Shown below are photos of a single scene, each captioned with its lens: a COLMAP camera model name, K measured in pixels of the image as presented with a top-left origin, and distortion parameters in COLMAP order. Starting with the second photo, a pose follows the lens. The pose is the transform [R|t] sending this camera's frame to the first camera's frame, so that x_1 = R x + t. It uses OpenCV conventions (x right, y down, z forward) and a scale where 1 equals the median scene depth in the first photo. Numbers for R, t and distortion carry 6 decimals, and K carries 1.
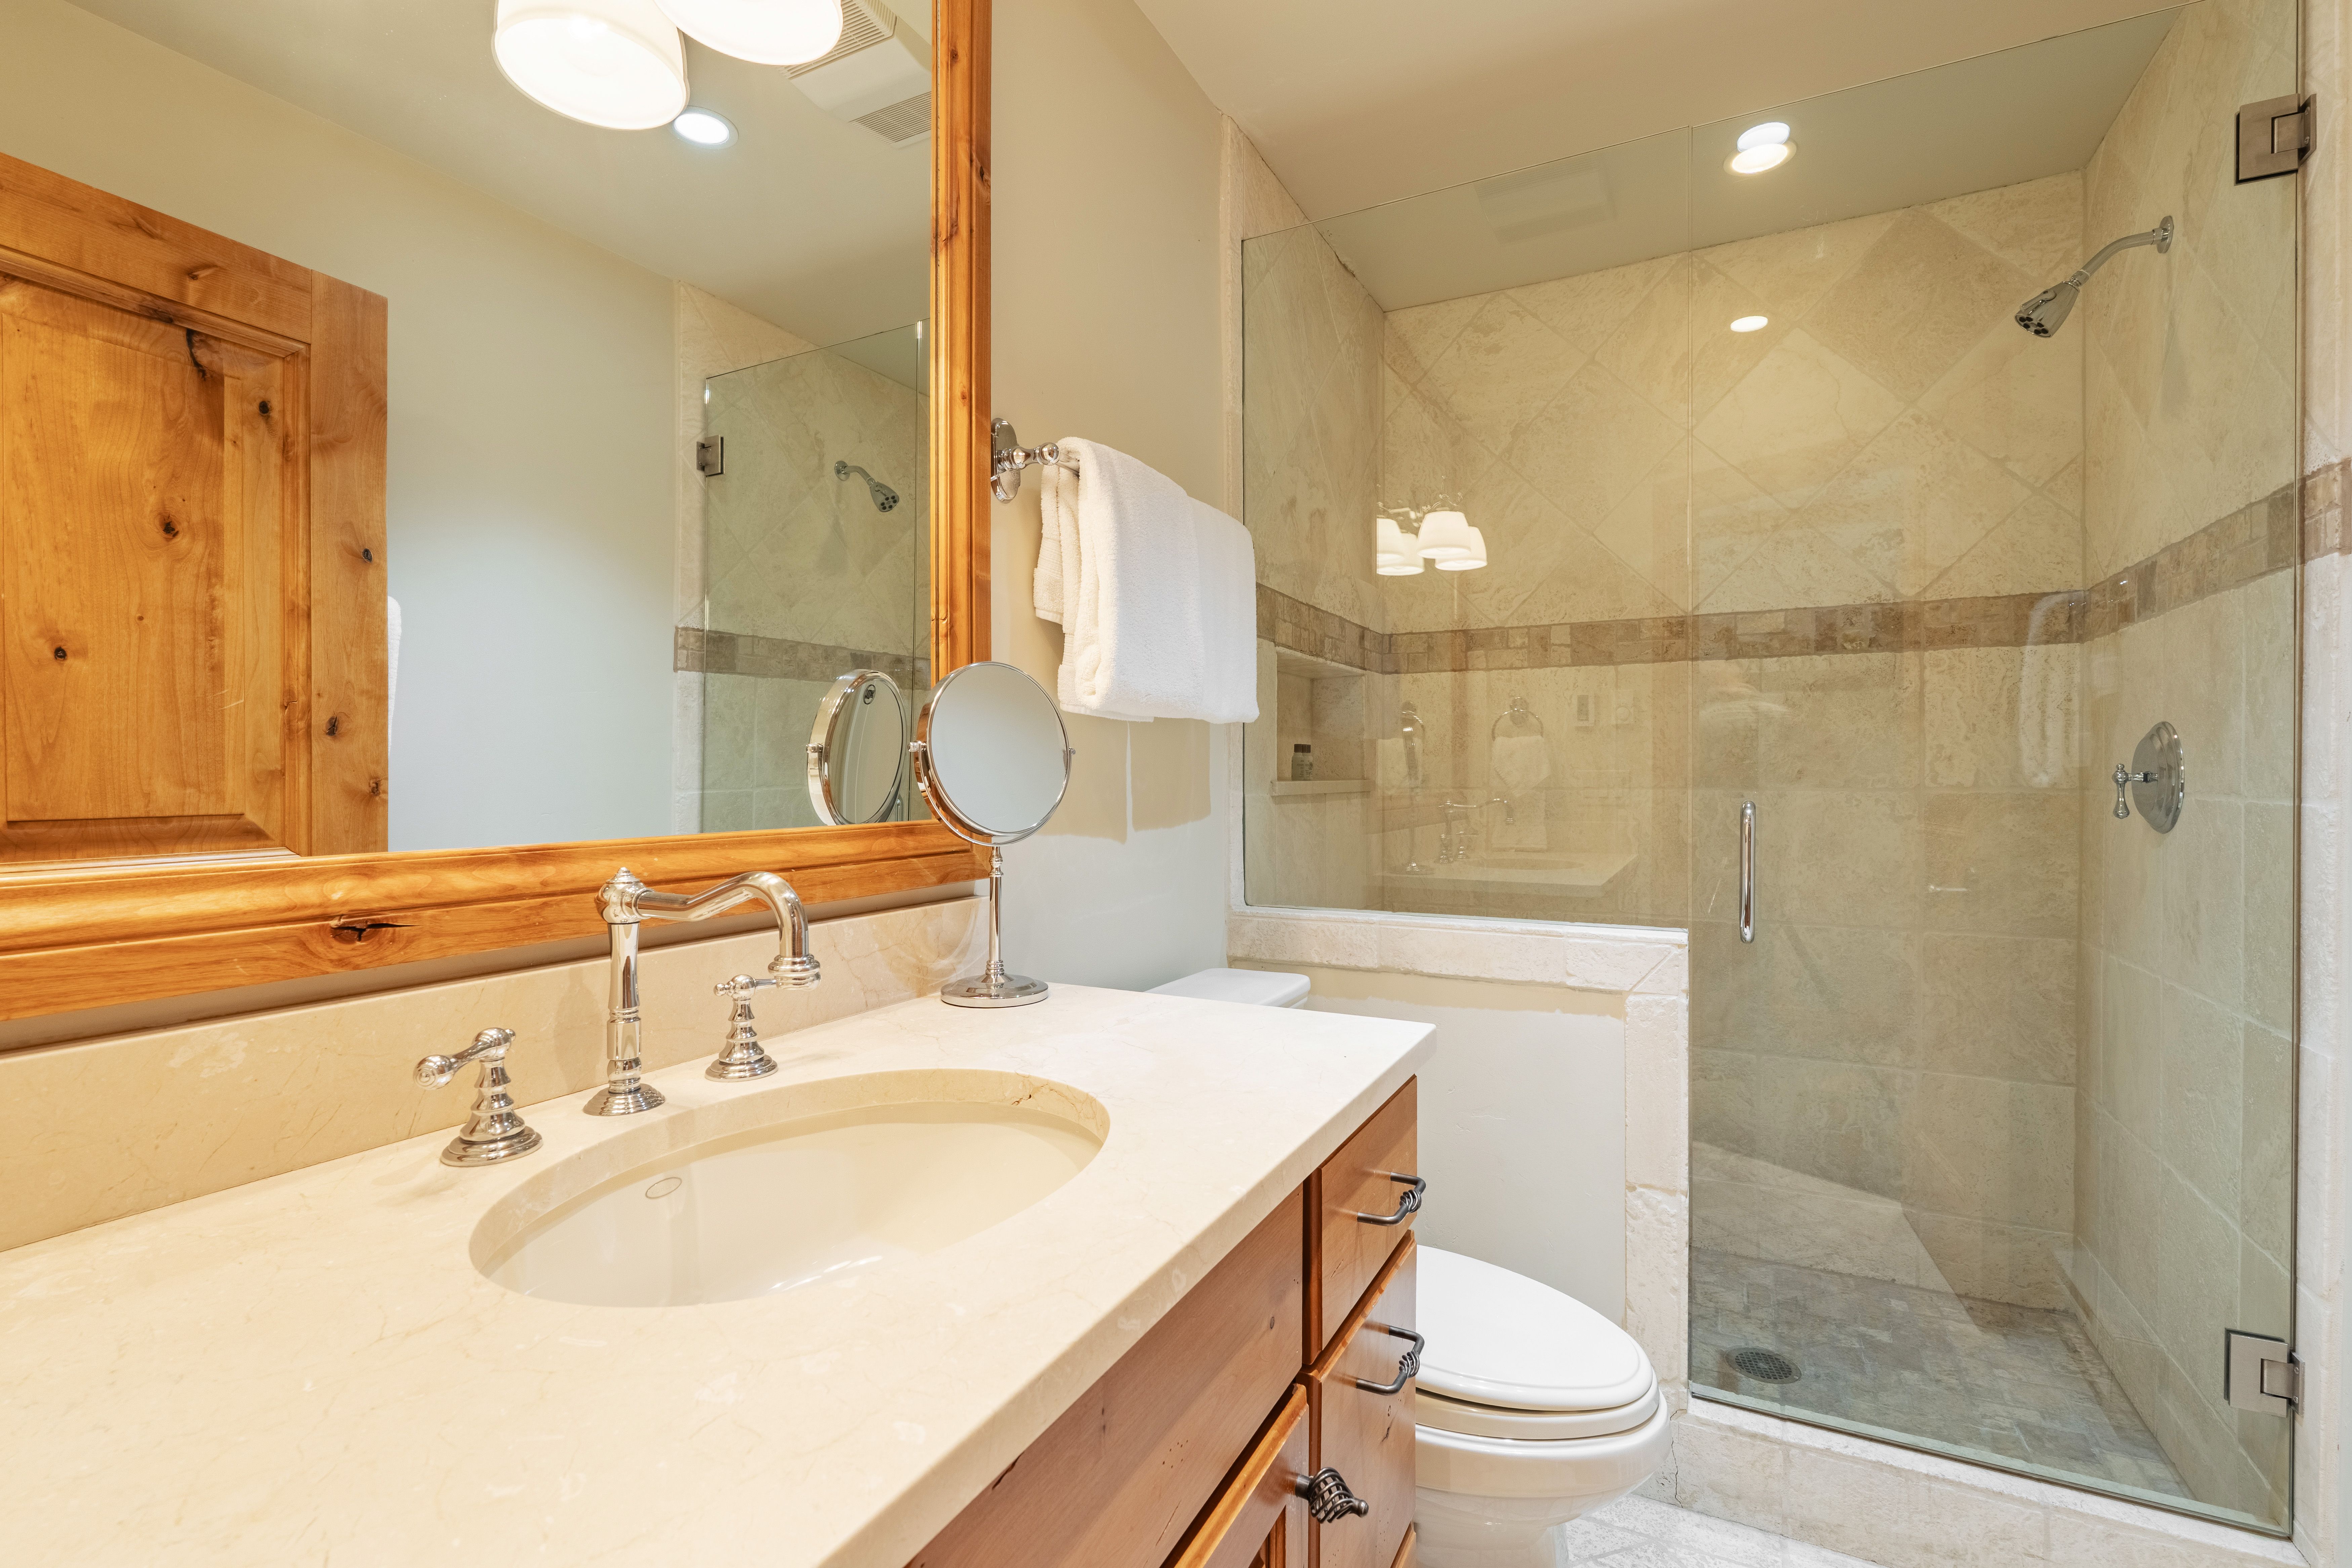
lens RADIAL K [[1054.3, 0, 1181.8], [0, 1054.3, 782.1], [0, 0, 1]] dist [-0.002173, -0.000155]
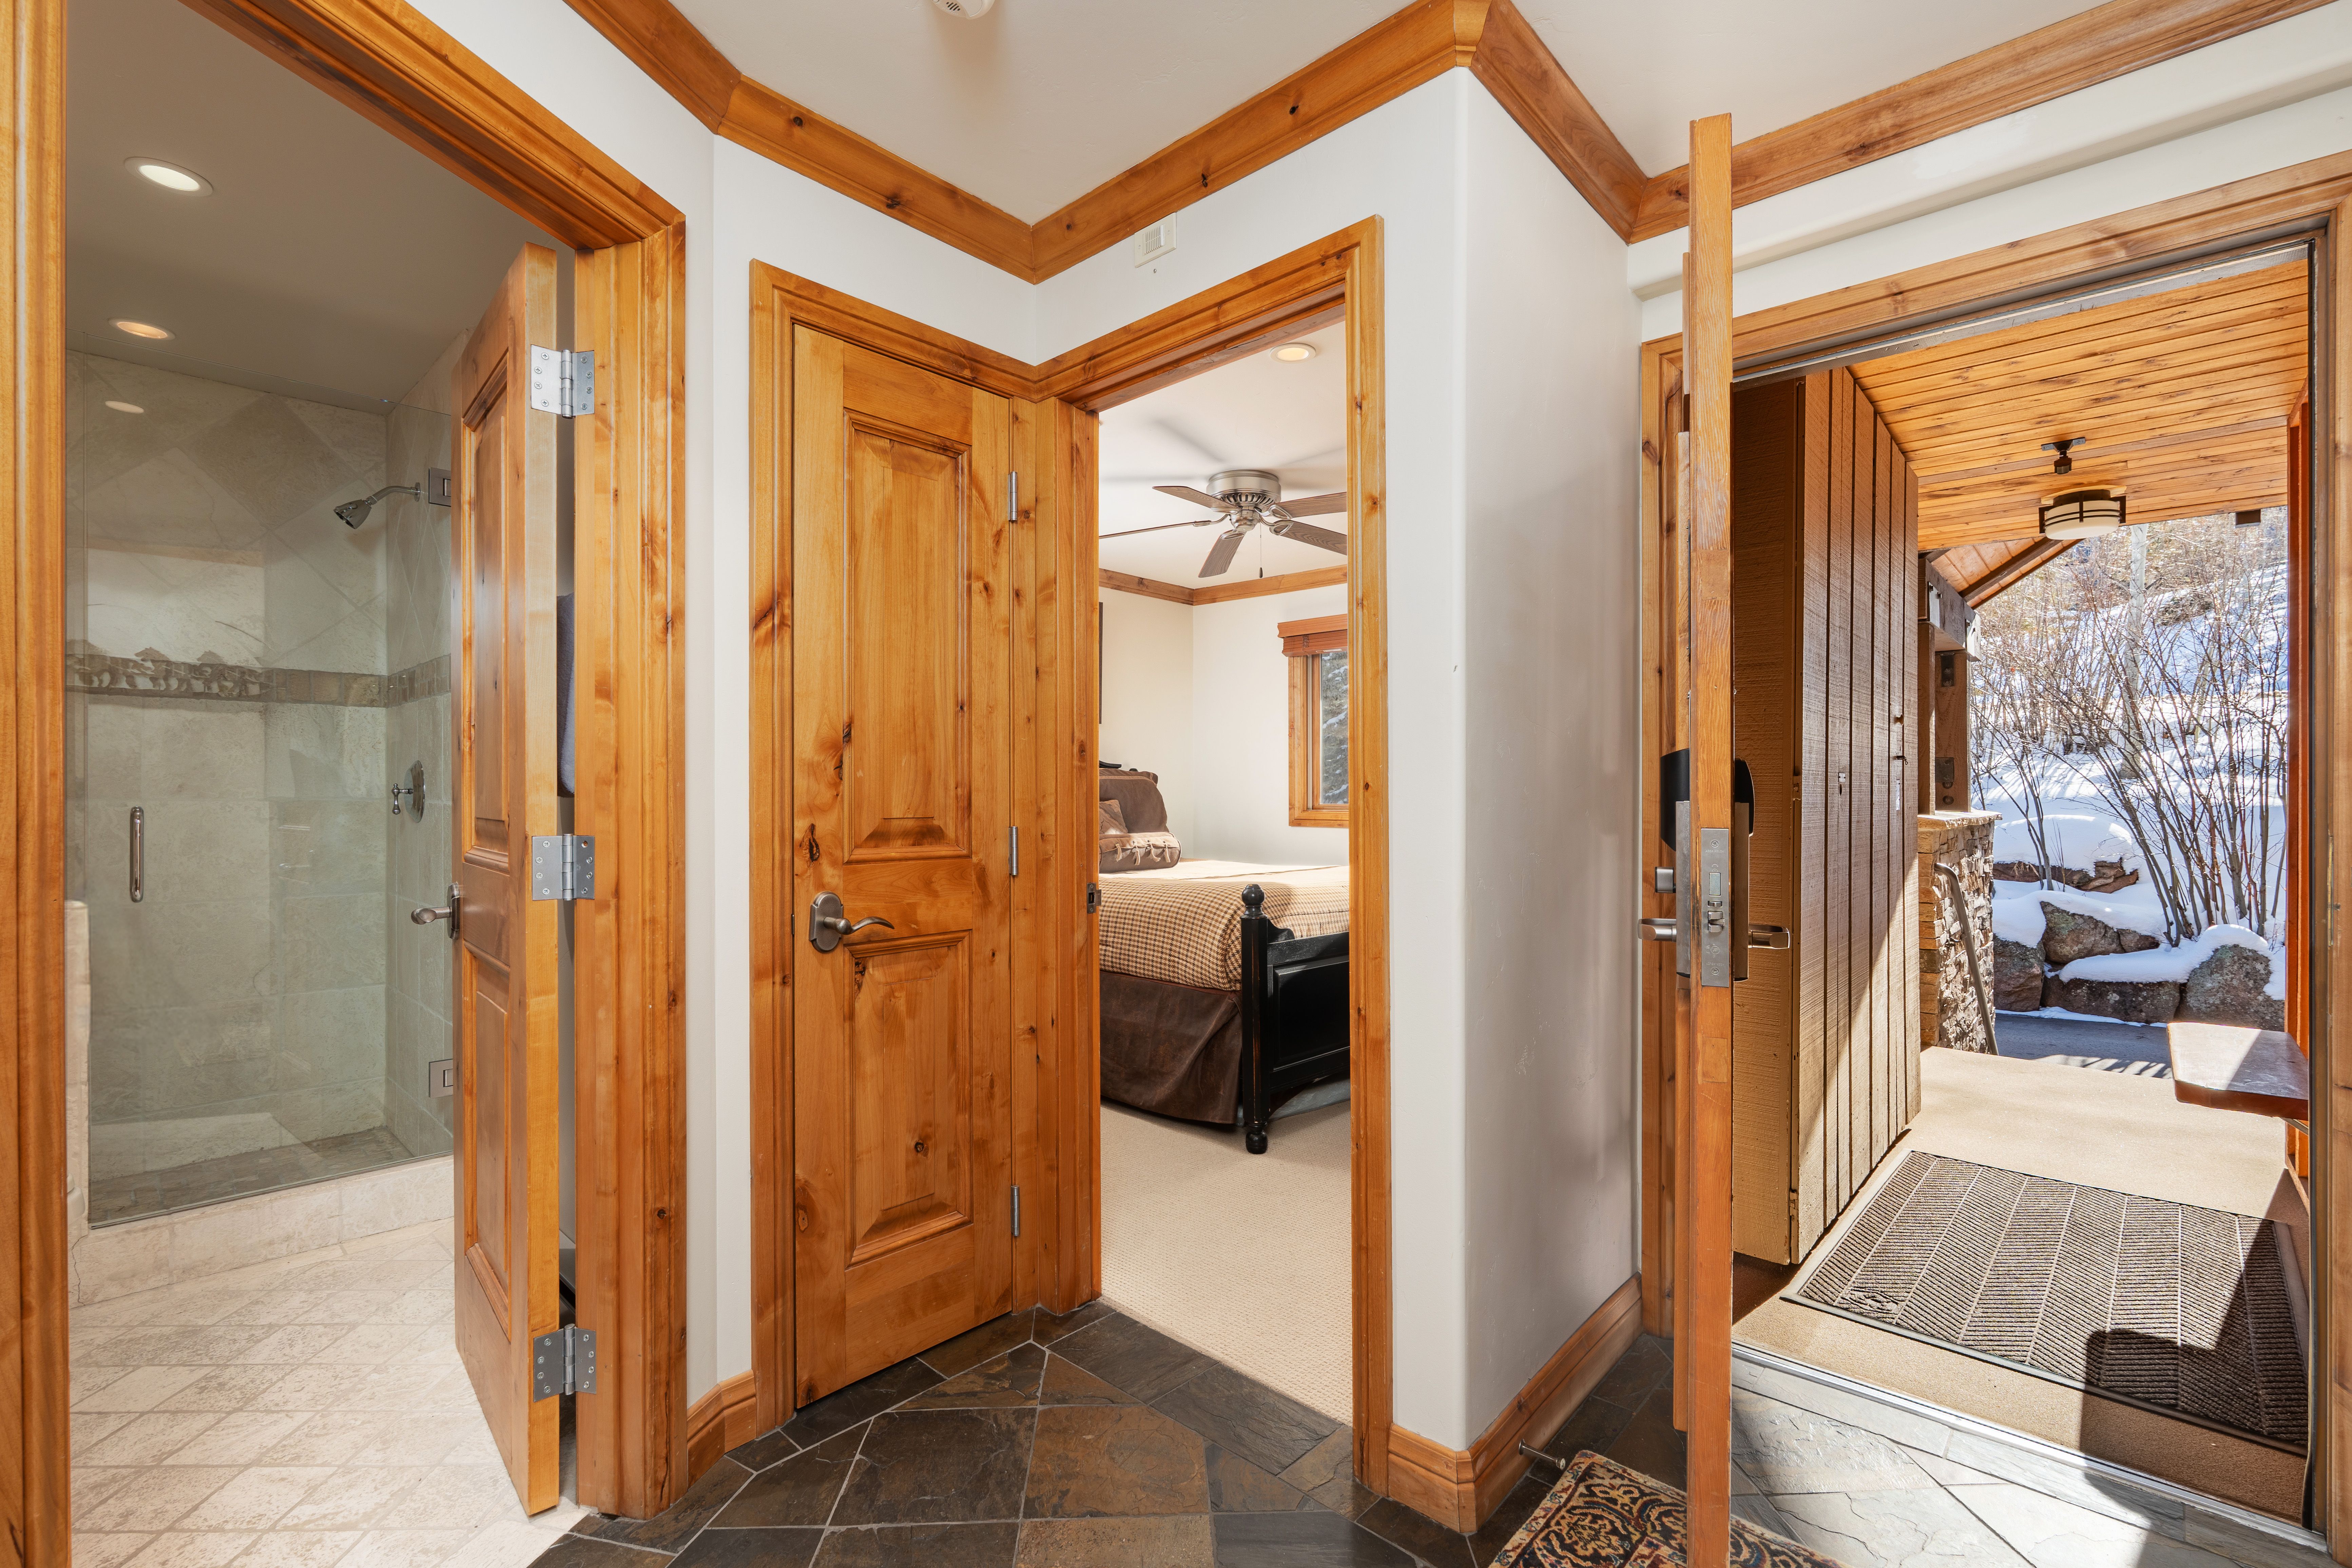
lens RADIAL K [[1054.2, 0, 1169.0], [0, 1054.2, 789.7], [0, 0, 1]] dist [-0.002173, -0.000155]
pose [[0.282354, -0.000937, 0.959310, -0.346473], [0.007107, 0.999974, -0.001116, 0.003973], [-0.959284, 0.007133, 0.282353, -0.591235]]
